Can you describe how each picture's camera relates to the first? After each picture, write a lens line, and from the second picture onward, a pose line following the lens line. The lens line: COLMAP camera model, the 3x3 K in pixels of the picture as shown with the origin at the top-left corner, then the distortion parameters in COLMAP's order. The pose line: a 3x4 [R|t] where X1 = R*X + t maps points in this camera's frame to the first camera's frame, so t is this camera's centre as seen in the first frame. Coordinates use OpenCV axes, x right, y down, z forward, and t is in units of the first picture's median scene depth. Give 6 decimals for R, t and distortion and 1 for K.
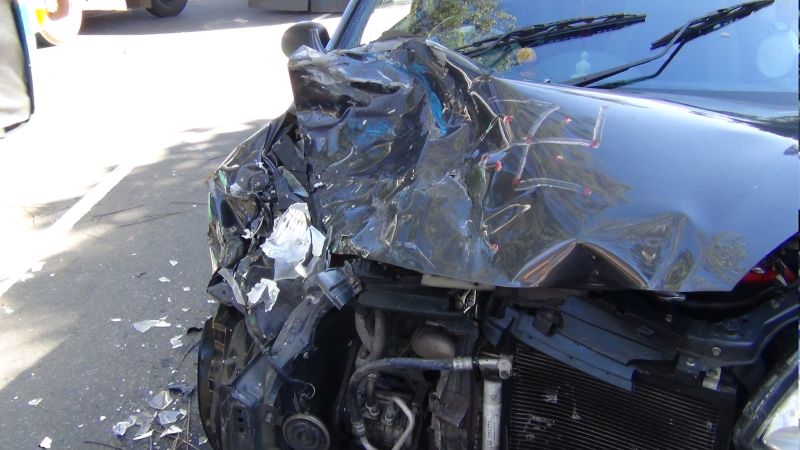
lens RADIAL K [[690.5, 0, 400.0], [0, 690.5, 225.0], [0, 0, 1]] dist [0.005649, 0.009811]
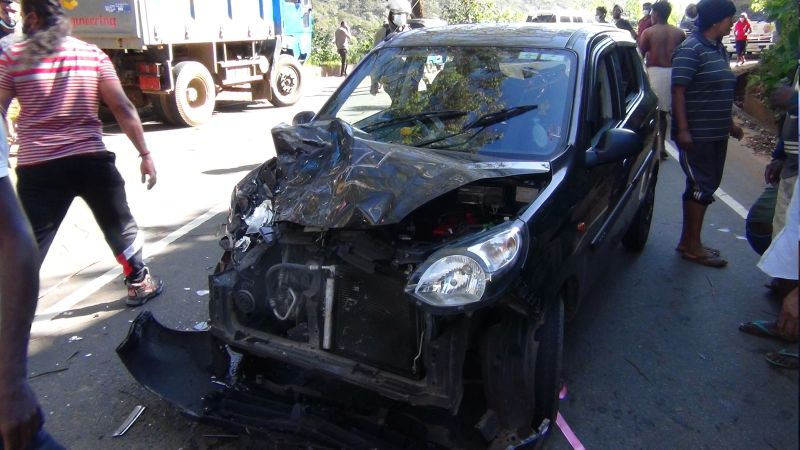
lens RADIAL K [[690.5, 0, 400.0], [0, 690.5, 225.0], [0, 0, 1]] dist [0.005649, 0.009811]
pose [[0.983712, 0.058367, -0.170011, 0.574829], [-0.080000, 0.989139, -0.123307, 0.256453], [0.160967, 0.134899, 0.977697, -0.856422]]
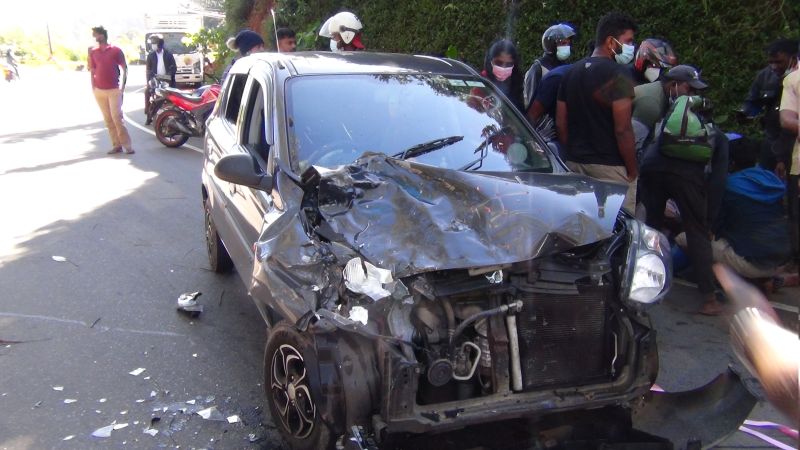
lens RADIAL K [[690.5, 0, 400.0], [0, 690.5, 225.0], [0, 0, 1]] dist [0.005649, 0.009811]
pose [[0.776310, -0.126975, 0.617431, -1.083685], [0.235015, 0.967181, -0.096590, 0.075935], [-0.584903, 0.220089, 0.780673, -0.337944]]
